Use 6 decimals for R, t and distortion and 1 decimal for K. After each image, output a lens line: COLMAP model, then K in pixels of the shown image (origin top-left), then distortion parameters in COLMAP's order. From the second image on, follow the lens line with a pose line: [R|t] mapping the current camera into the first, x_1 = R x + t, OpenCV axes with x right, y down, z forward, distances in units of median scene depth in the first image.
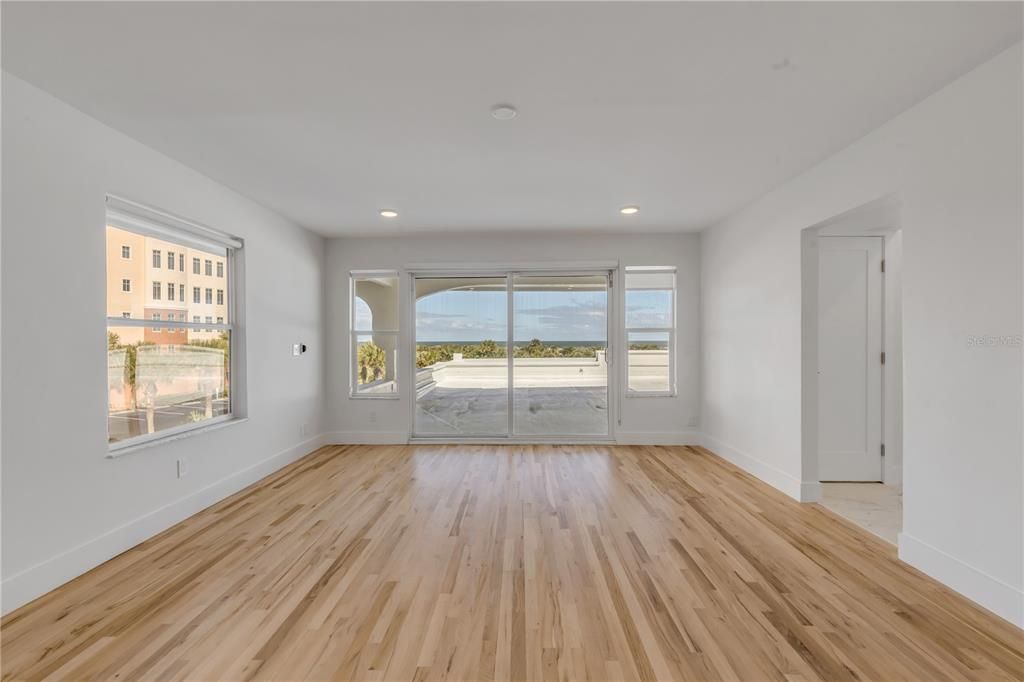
lens RADIAL K [[468.2, 0, 512.4], [0, 468.2, 343.4], [0, 0, 1]] dist [0.010846, -0.002858]
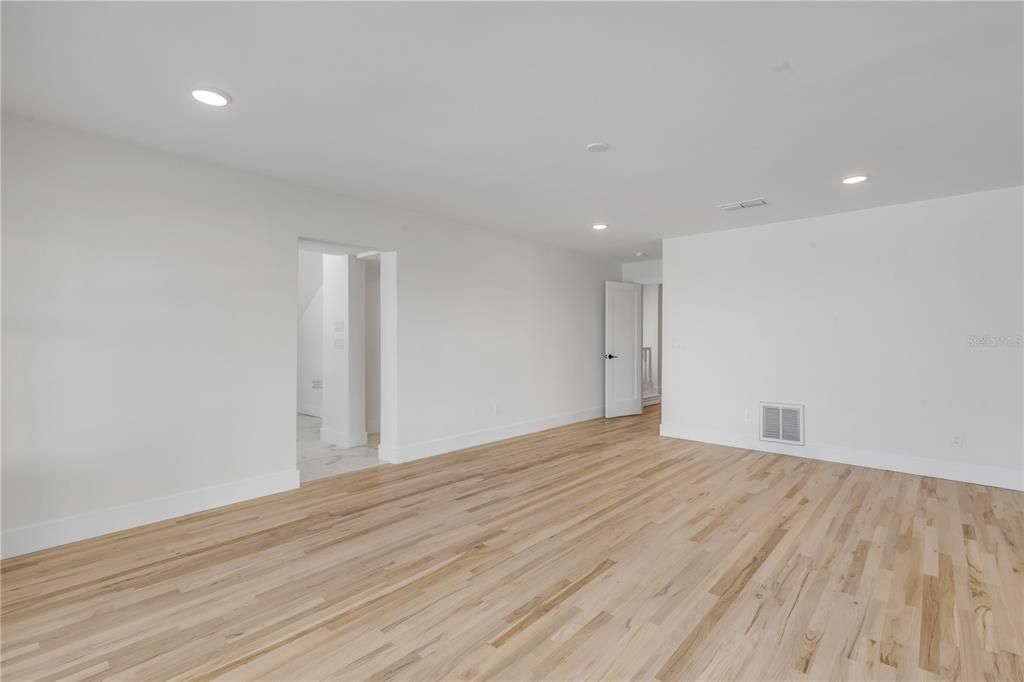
lens RADIAL K [[468.2, 0, 510.2], [0, 468.2, 338.8], [0, 0, 1]] dist [0.010846, -0.002858]
pose [[-0.751111, 0.002074, 0.660172, -0.582673], [0.005226, 0.999982, 0.002805, -0.008262], [-0.660155, 0.005557, -0.751109, 1.845750]]
